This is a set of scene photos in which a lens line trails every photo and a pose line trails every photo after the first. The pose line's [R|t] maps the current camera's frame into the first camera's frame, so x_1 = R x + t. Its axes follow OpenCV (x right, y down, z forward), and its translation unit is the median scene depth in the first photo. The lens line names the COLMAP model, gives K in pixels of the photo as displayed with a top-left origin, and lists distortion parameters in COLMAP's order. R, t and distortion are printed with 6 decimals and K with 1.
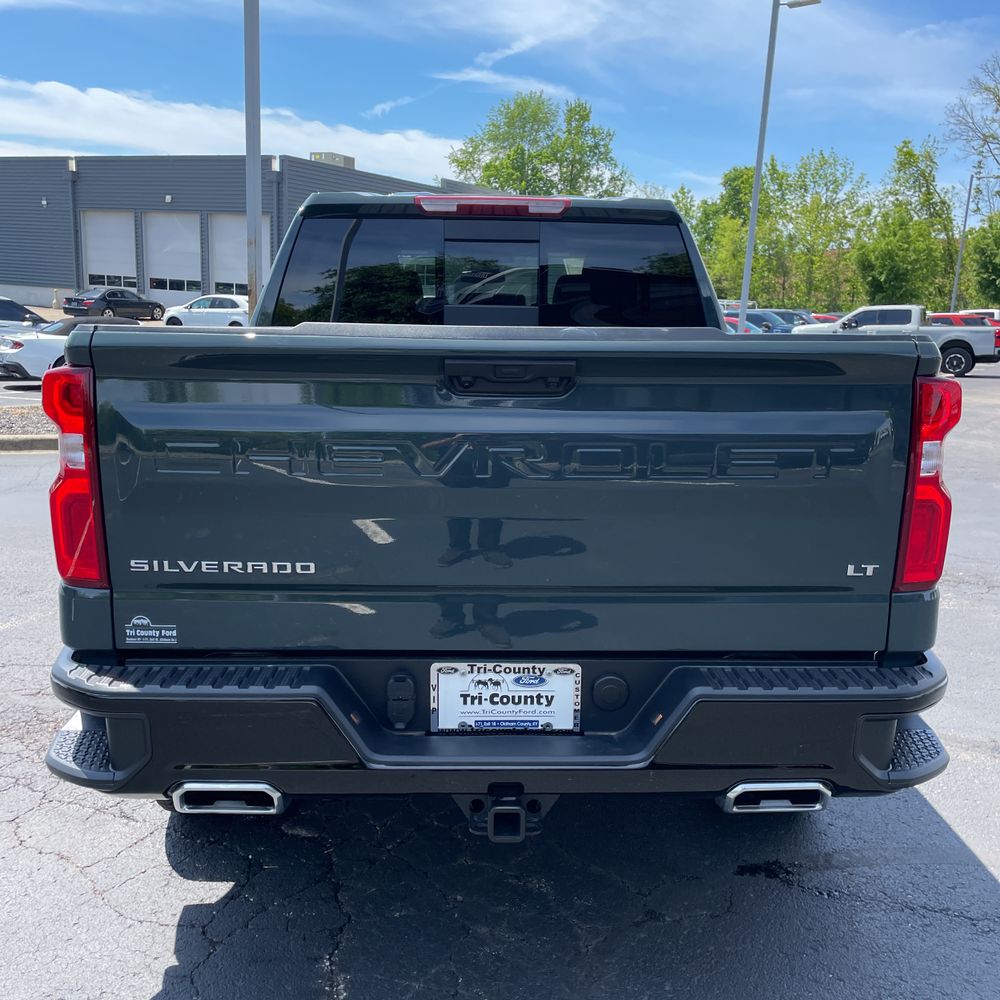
lens RADIAL K [[1016.0, 0, 505.1], [0, 1016.0, 506.8], [0, 0, 1]] dist [0.101303, -0.138968]
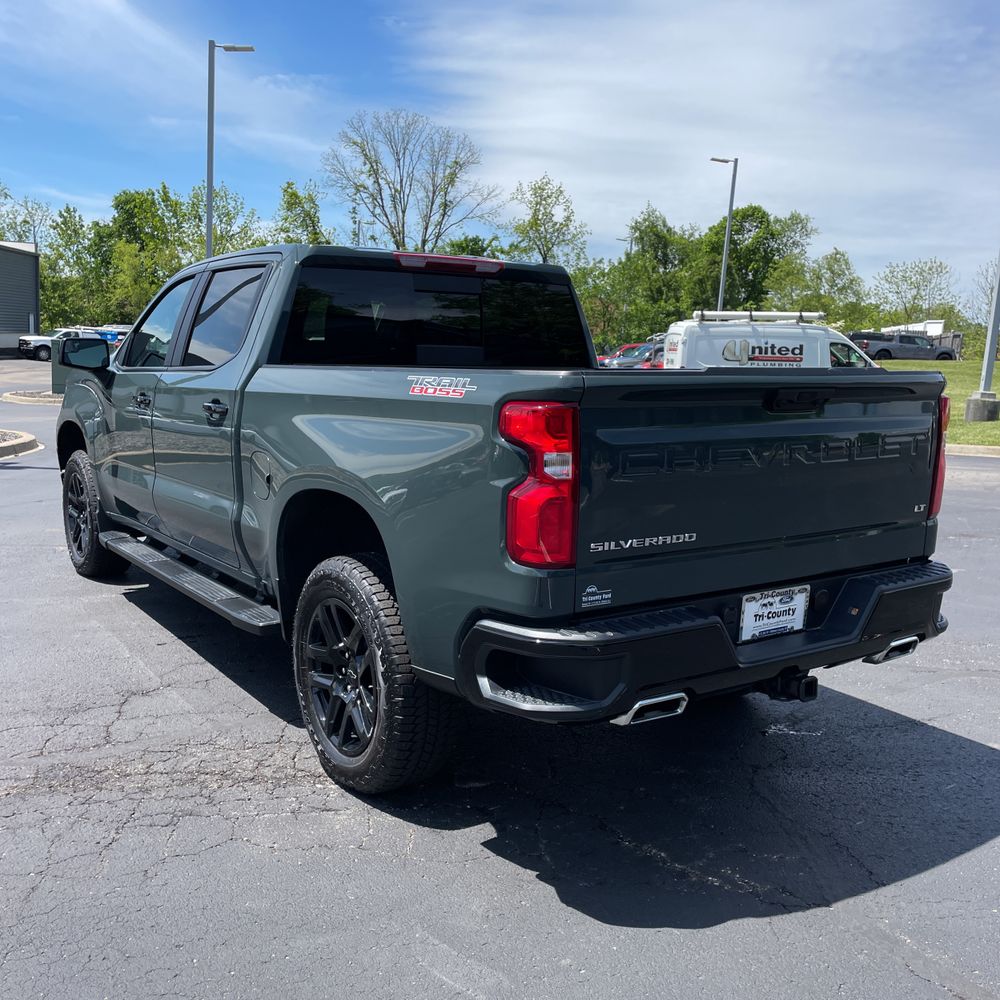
lens RADIAL K [[1016.0, 0, 505.1], [0, 1016.0, 506.8], [0, 0, 1]] dist [0.101303, -0.138968]
pose [[0.837858, -0.080675, 0.539894, -0.165655], [0.094362, 0.995535, 0.002320, -0.001454], [-0.537670, 0.049002, 0.841730, -0.009272]]
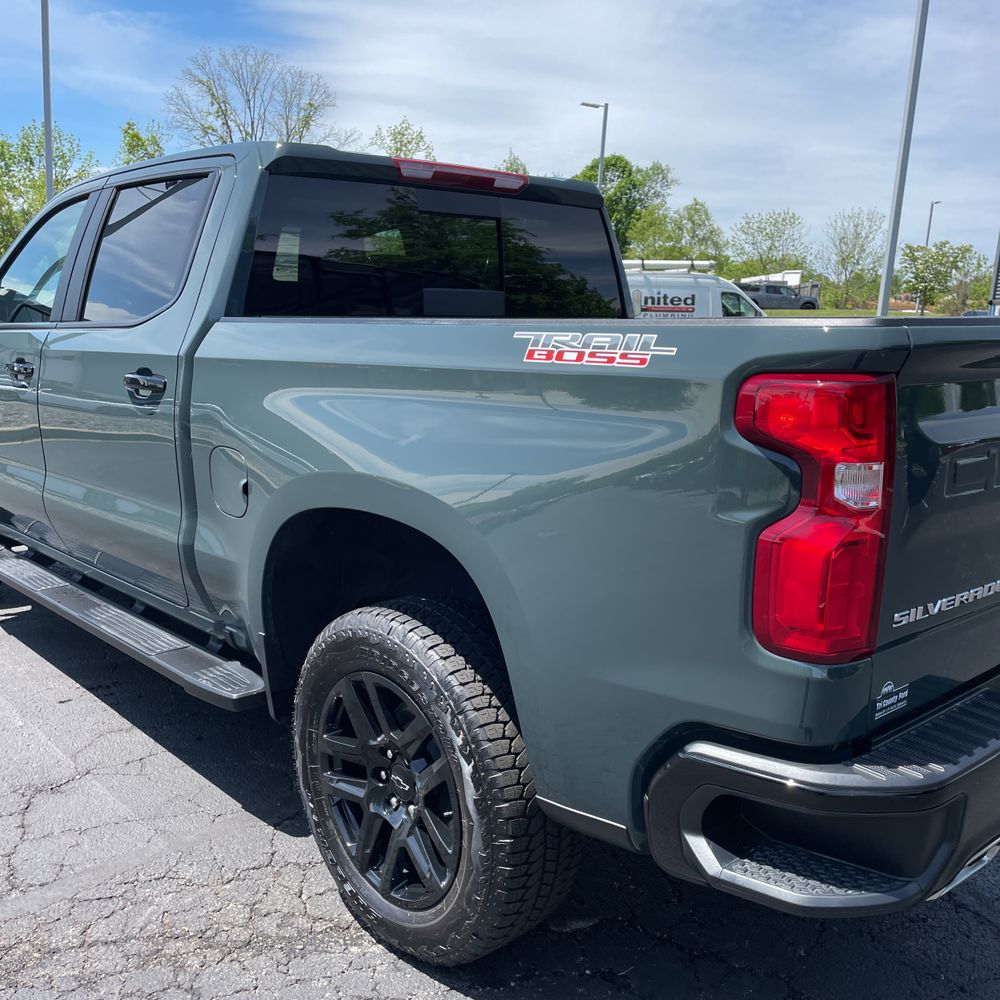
lens RADIAL K [[1015.8, 0, 498.5], [0, 1015.8, 508.3], [0, 0, 1]] dist [0.089684, -0.117174]
pose [[0.760573, -0.132500, 0.635588, -0.153597], [0.120847, 0.990738, 0.061926, -0.016221], [-0.637906, 0.029709, 0.769541, 0.081947]]
